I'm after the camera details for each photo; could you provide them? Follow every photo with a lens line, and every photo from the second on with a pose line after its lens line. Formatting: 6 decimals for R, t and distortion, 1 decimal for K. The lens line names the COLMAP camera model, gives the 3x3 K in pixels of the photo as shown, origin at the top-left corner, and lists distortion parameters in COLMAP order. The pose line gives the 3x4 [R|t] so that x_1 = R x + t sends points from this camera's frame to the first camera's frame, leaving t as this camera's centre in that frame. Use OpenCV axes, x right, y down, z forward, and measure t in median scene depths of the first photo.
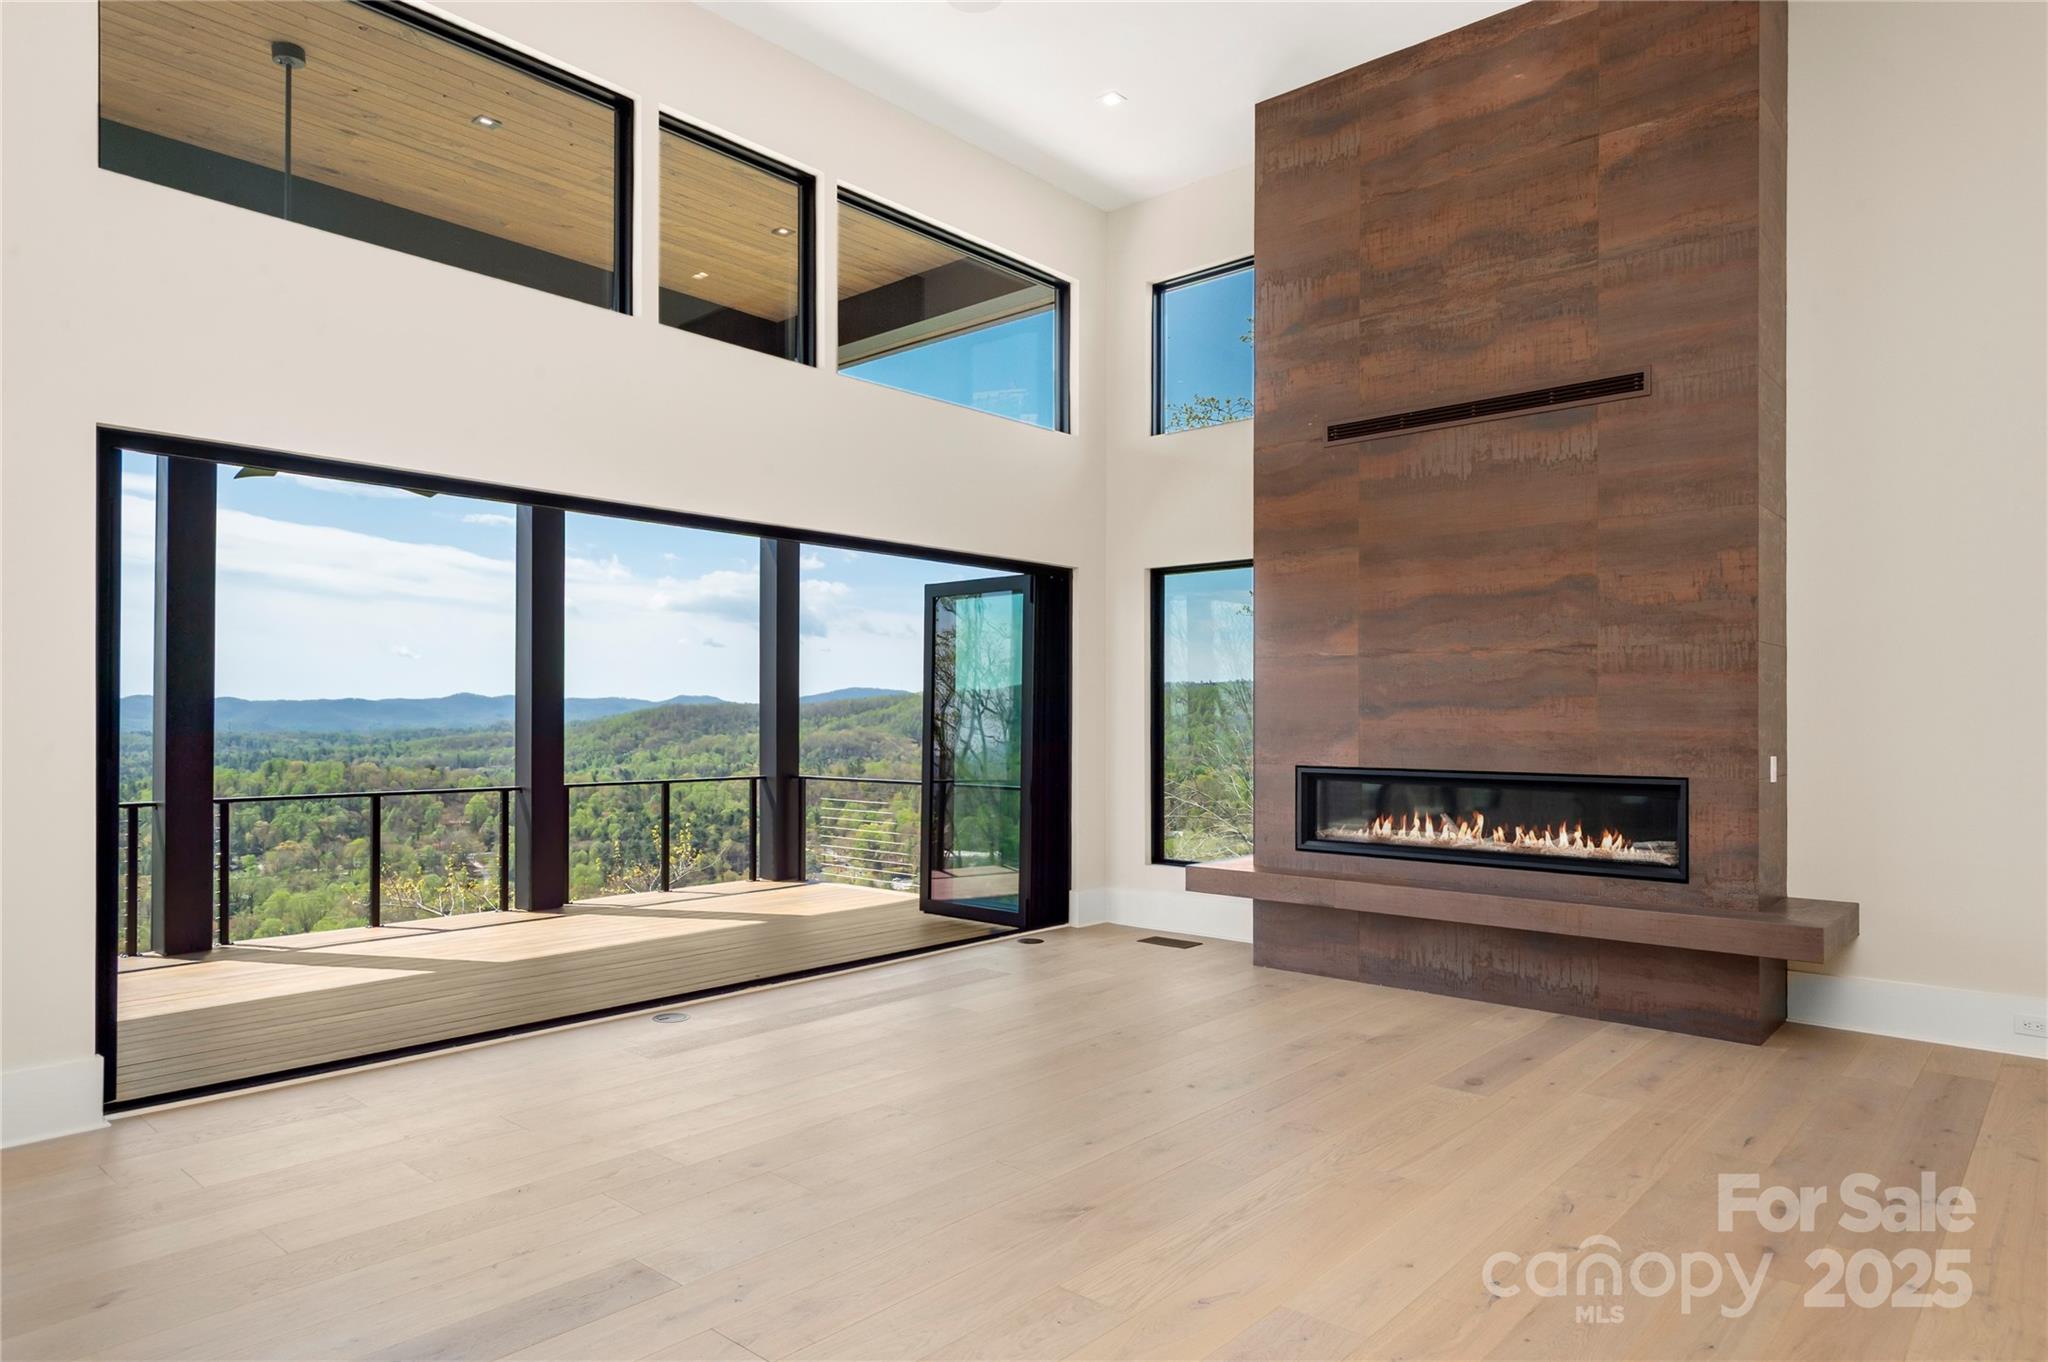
lens RADIAL K [[1239.7, 0, 1026.8], [0, 1239.7, 712.0], [0, 0, 1]] dist [0.010601, -0.004039]
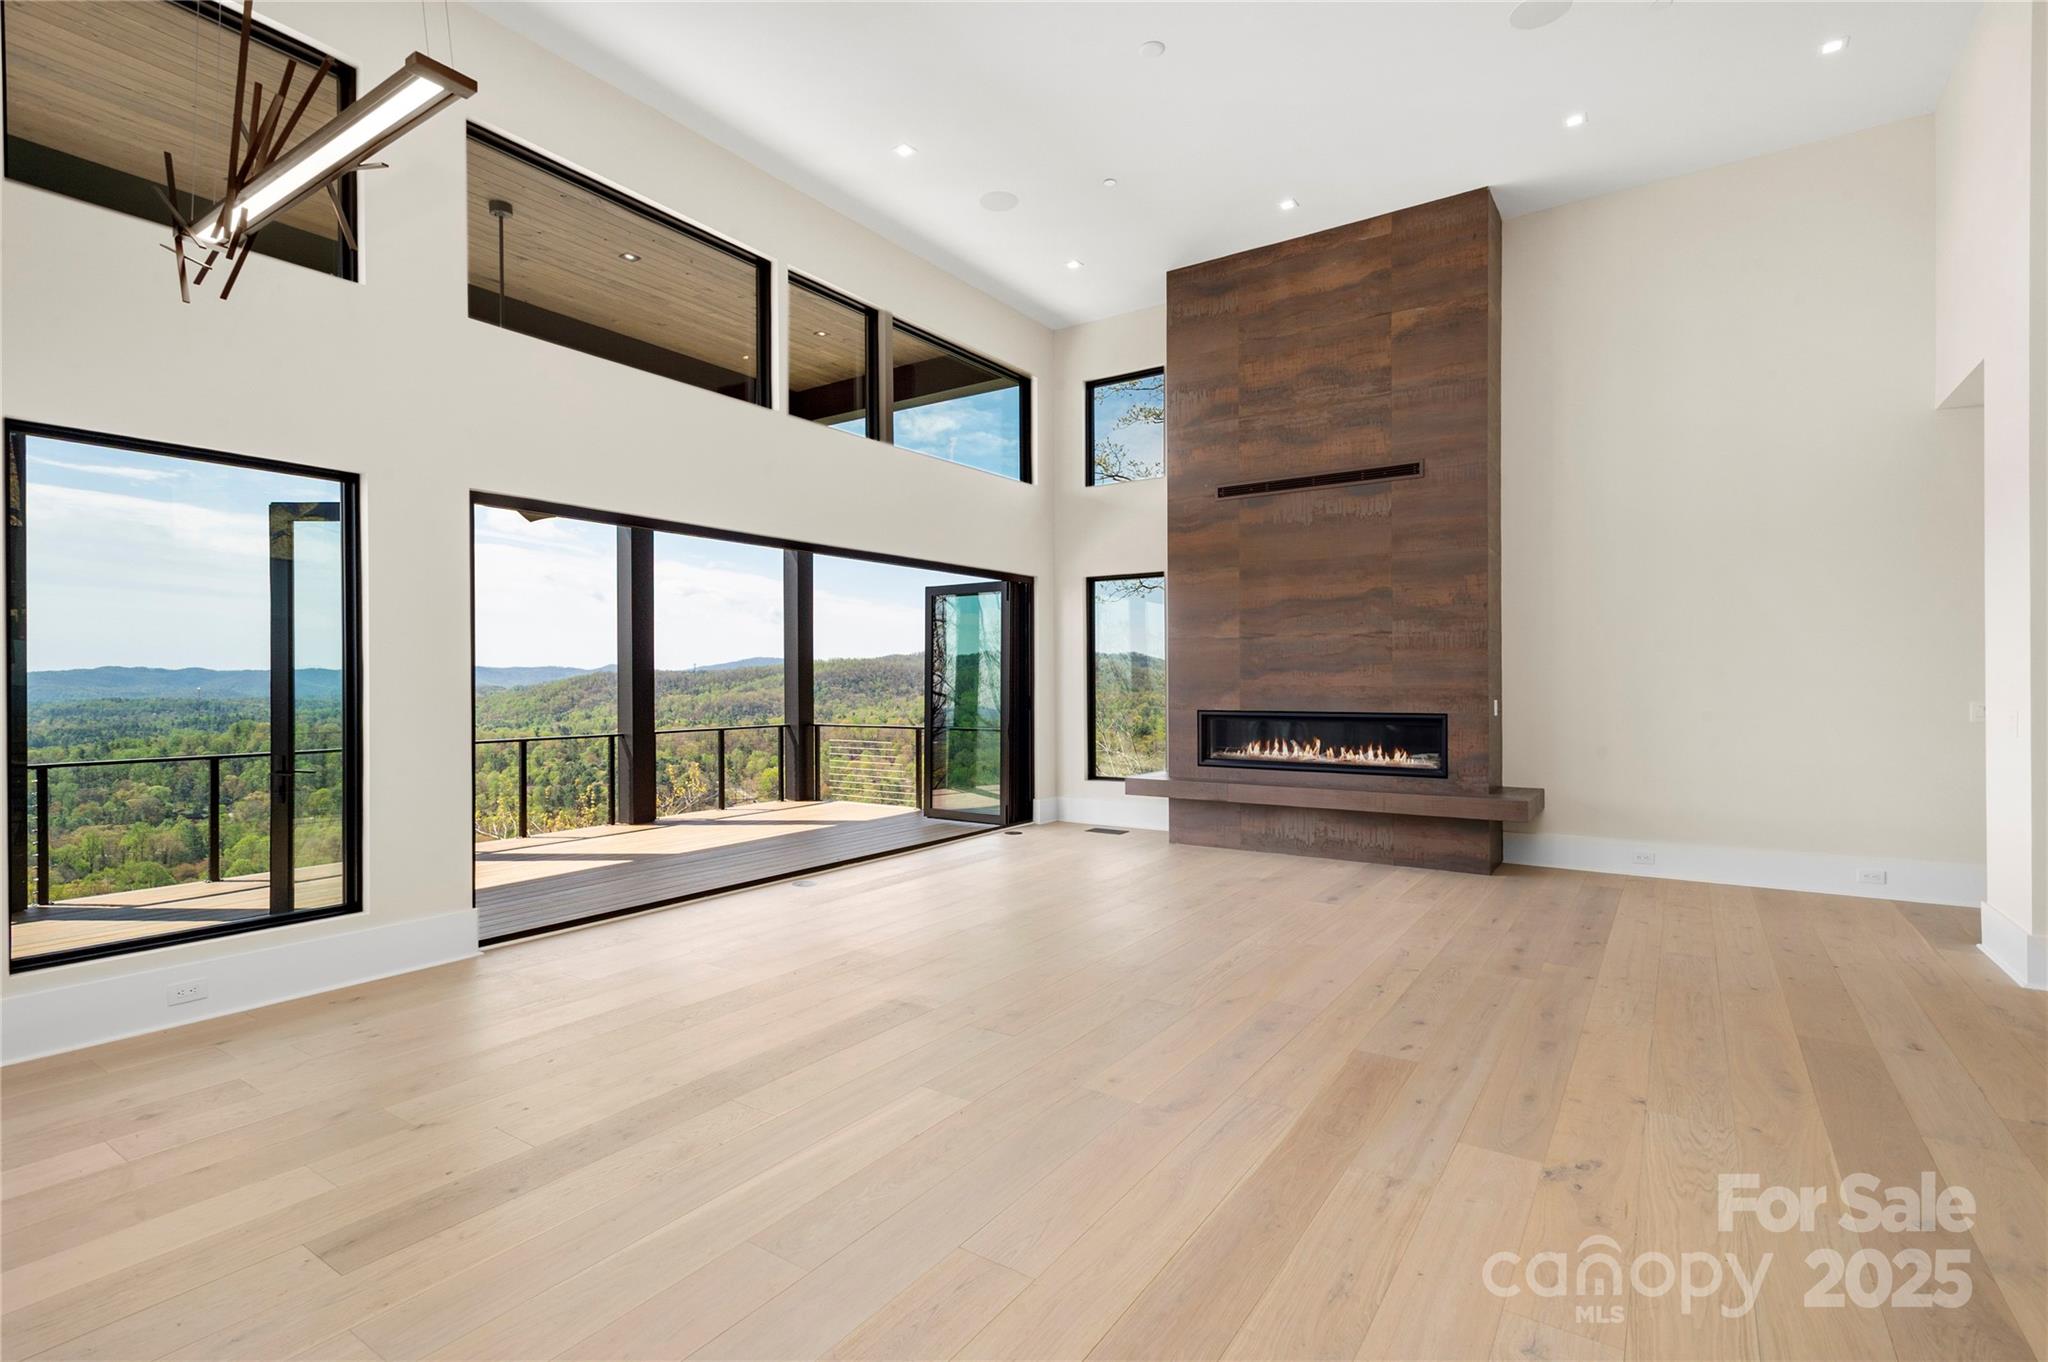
lens RADIAL K [[982.2, 0, 1024.0], [0, 982.2, 681.0], [0, 0, 1]] dist [0.011640, 0.000282]
pose [[0.991799, -0.006993, 0.127613, -0.154477], [0.006325, 0.999964, 0.005635, -0.000715], [-0.127648, -0.004781, 0.991808, -0.176060]]
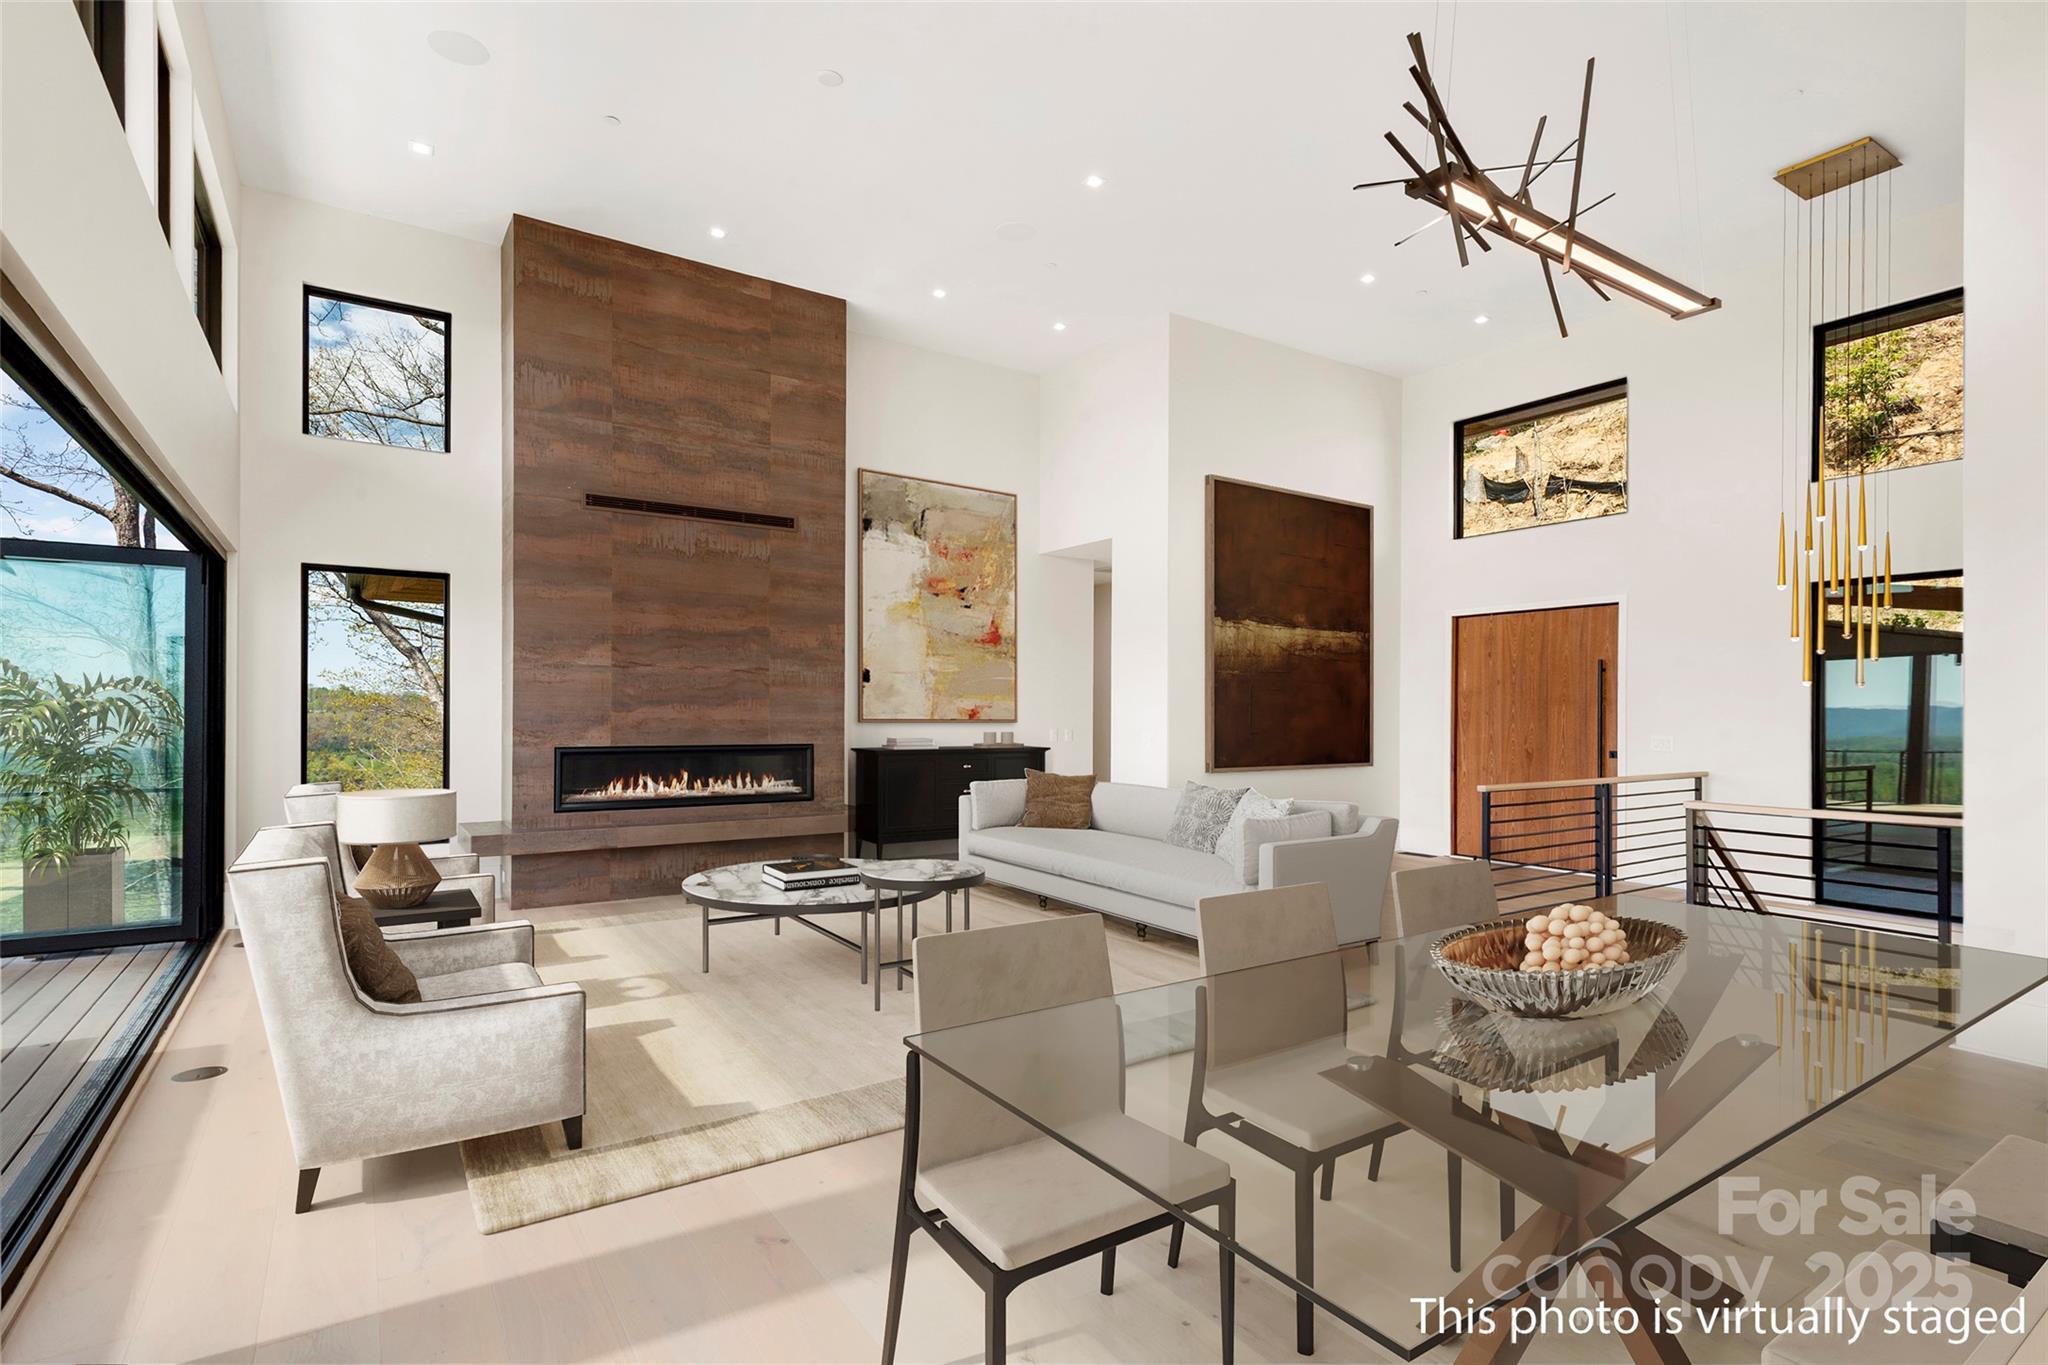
lens RADIAL K [[980.6, 0, 1033.6], [0, 980.6, 703.1], [0, 0, 1]] dist [0.010631, -0.000089]
pose [[0.244502, 0.004247, 0.969640, -0.687277], [-0.012923, 0.999916, -0.001120, -0.008961], [-0.969563, -0.012257, 0.244536, 0.274758]]
